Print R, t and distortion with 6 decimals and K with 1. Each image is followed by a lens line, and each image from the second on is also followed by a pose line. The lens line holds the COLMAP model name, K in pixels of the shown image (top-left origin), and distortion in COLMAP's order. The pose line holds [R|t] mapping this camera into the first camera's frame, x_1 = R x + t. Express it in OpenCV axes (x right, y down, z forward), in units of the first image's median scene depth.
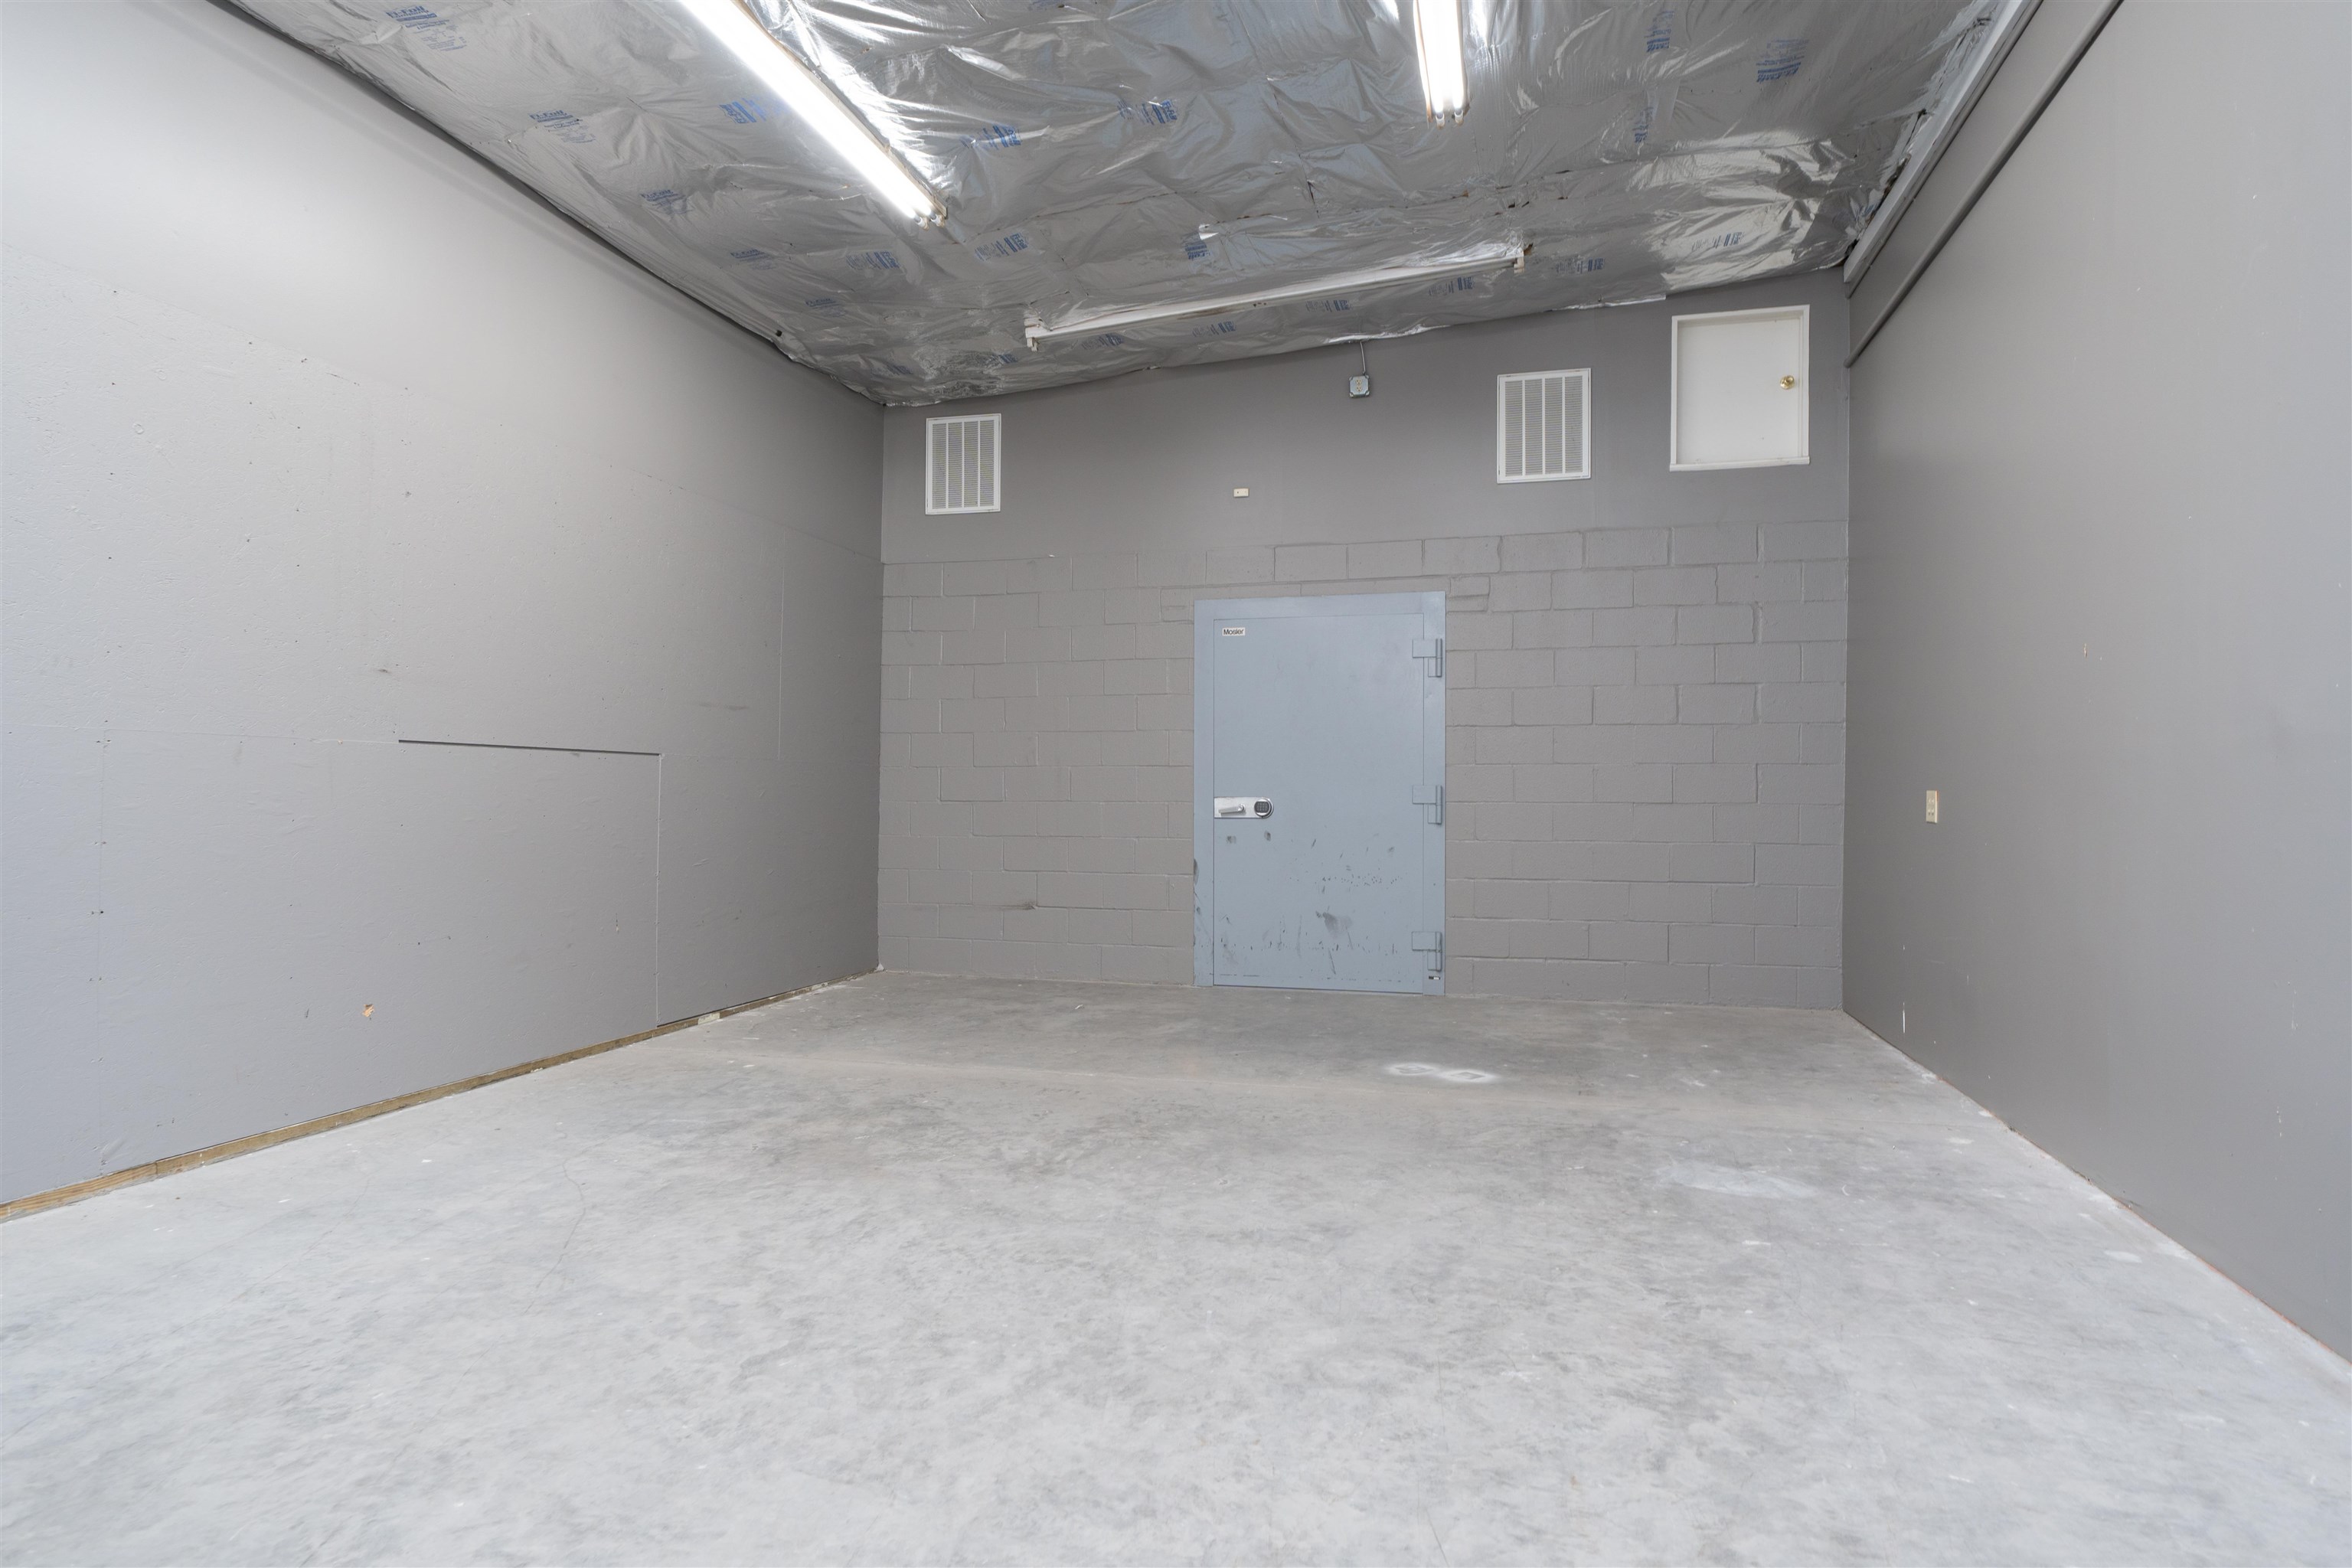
lens RADIAL K [[1353.3, 0, 1166.6], [0, 1353.3, 785.0], [0, 0, 1]] dist [-0.000588, 0.000018]
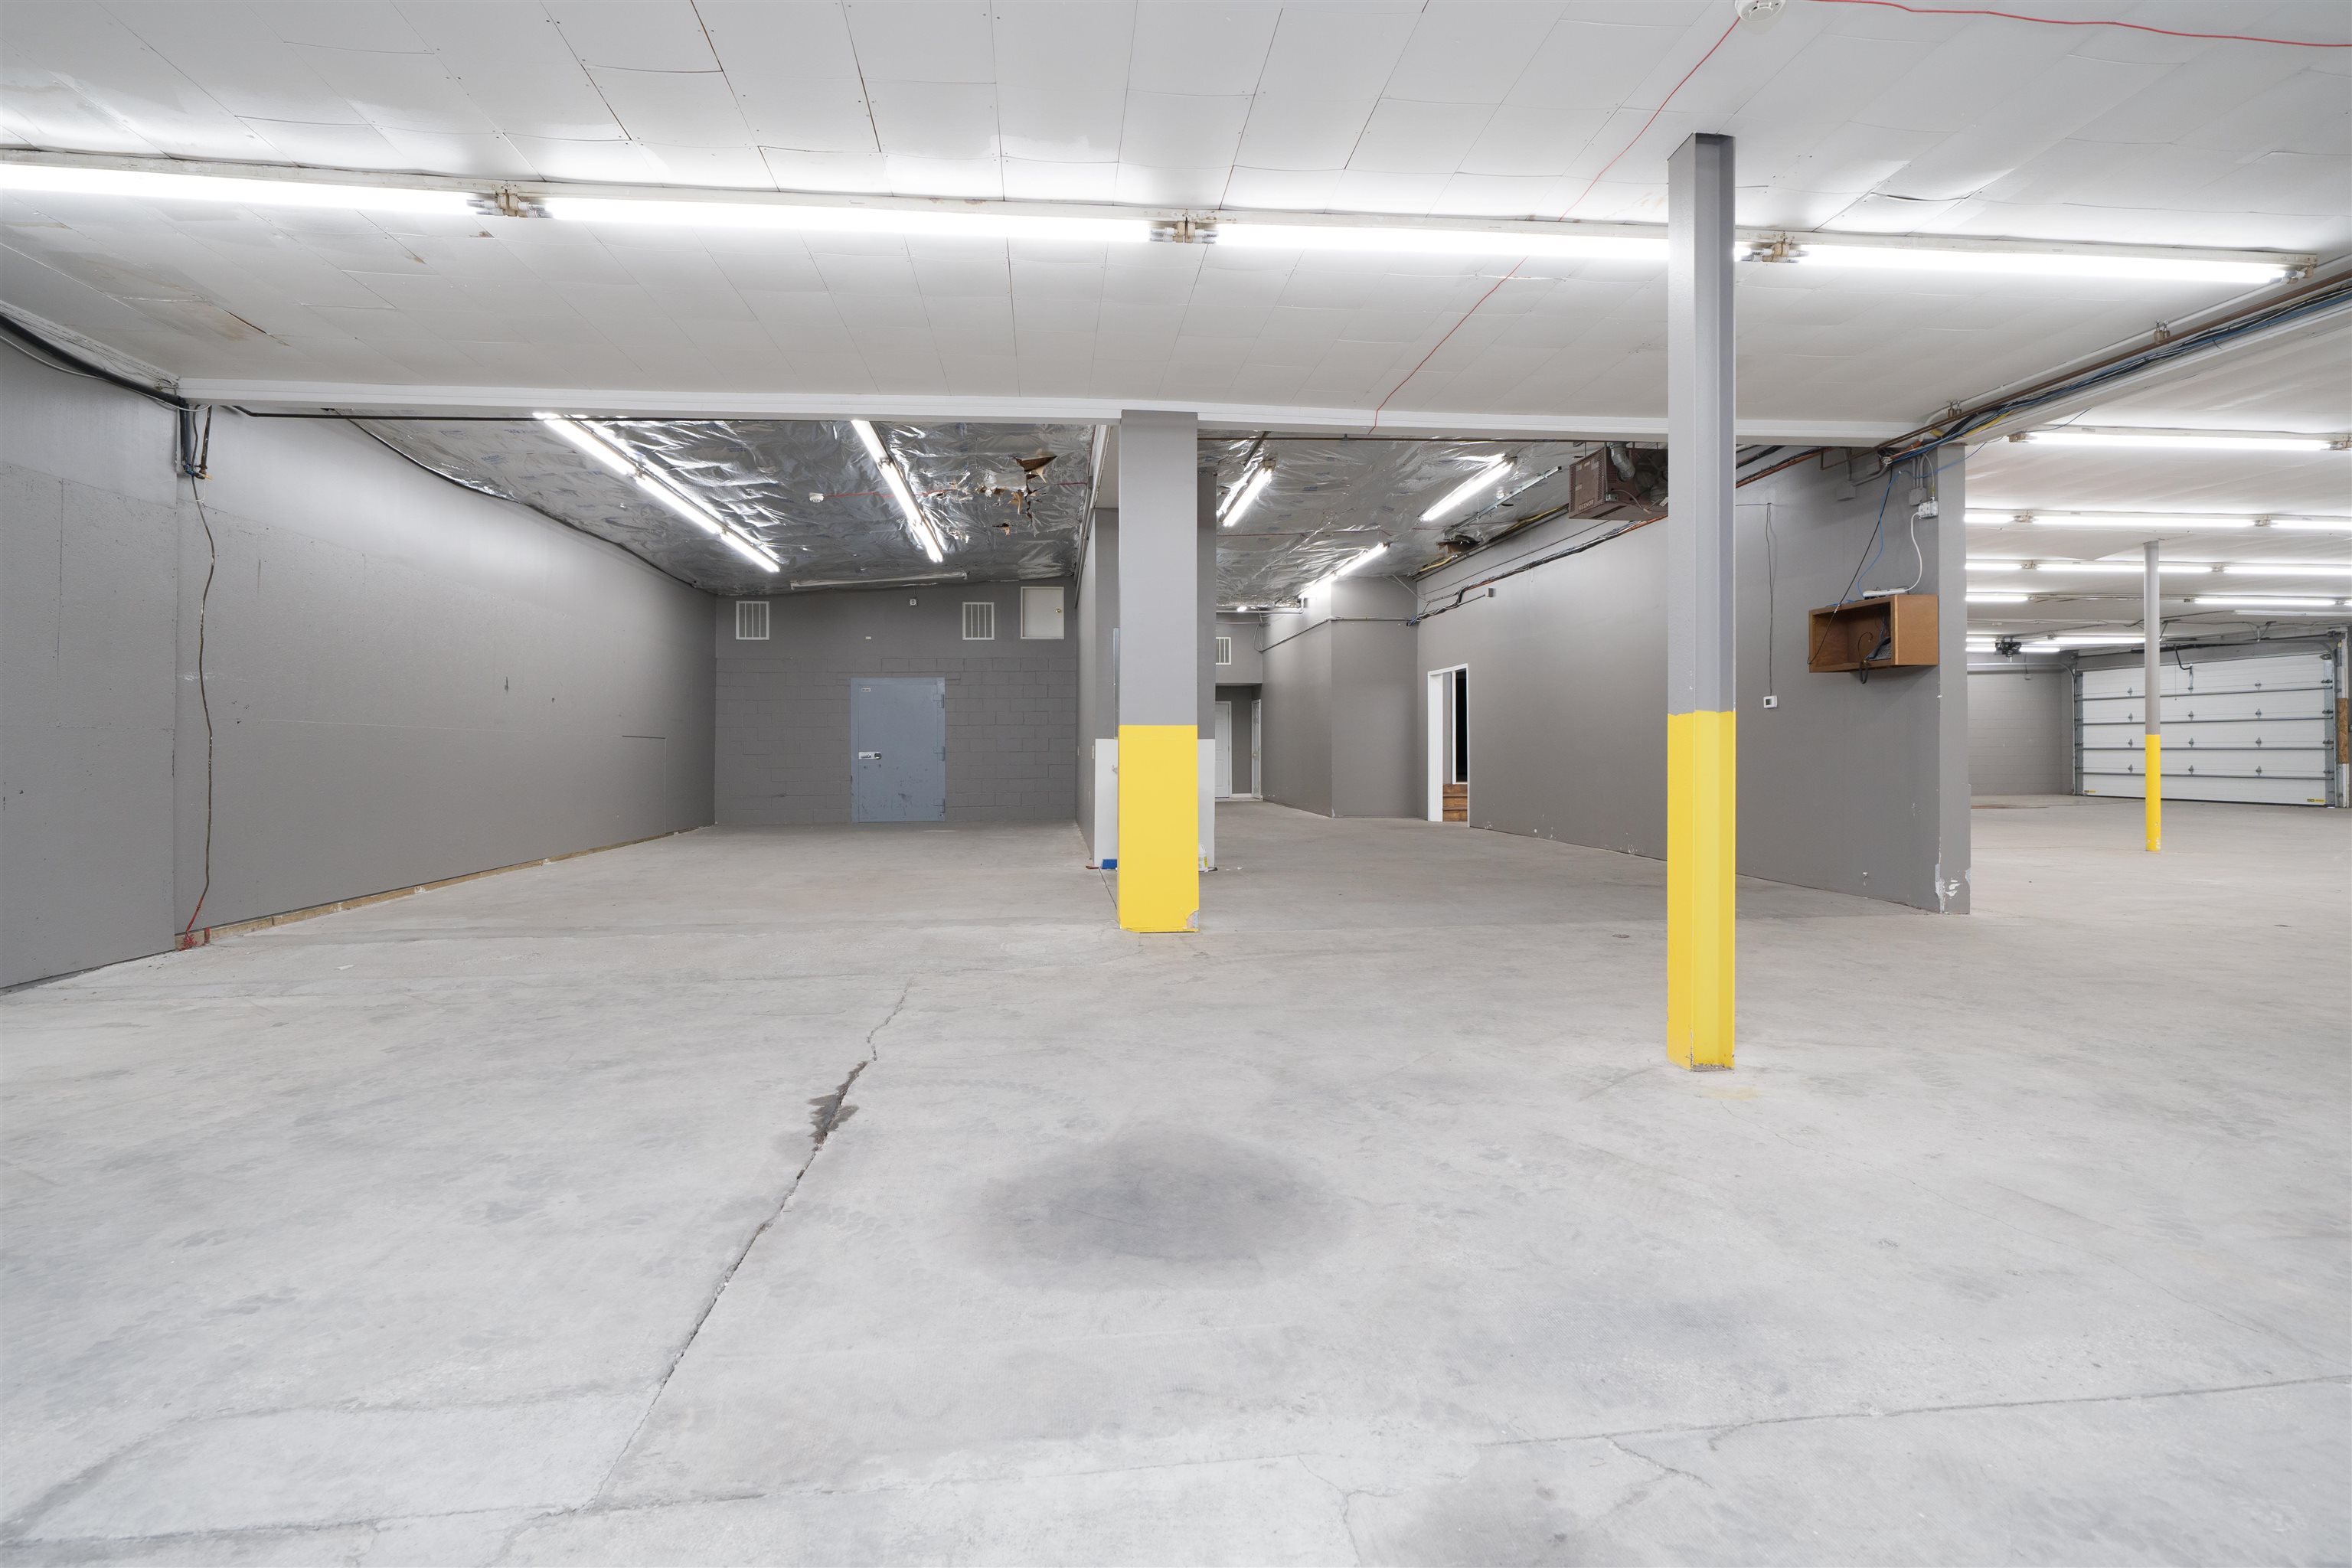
lens RADIAL K [[1148.2, 0, 1178.0], [0, 1148.2, 737.6], [0, 0, 1]] dist [0.041720, 0.001743]
pose [[0.935768, -0.005269, 0.352578, -0.181454], [0.007608, 0.999957, -0.005247, -0.002543], [-0.352535, 0.007593, 0.935768, -1.383470]]
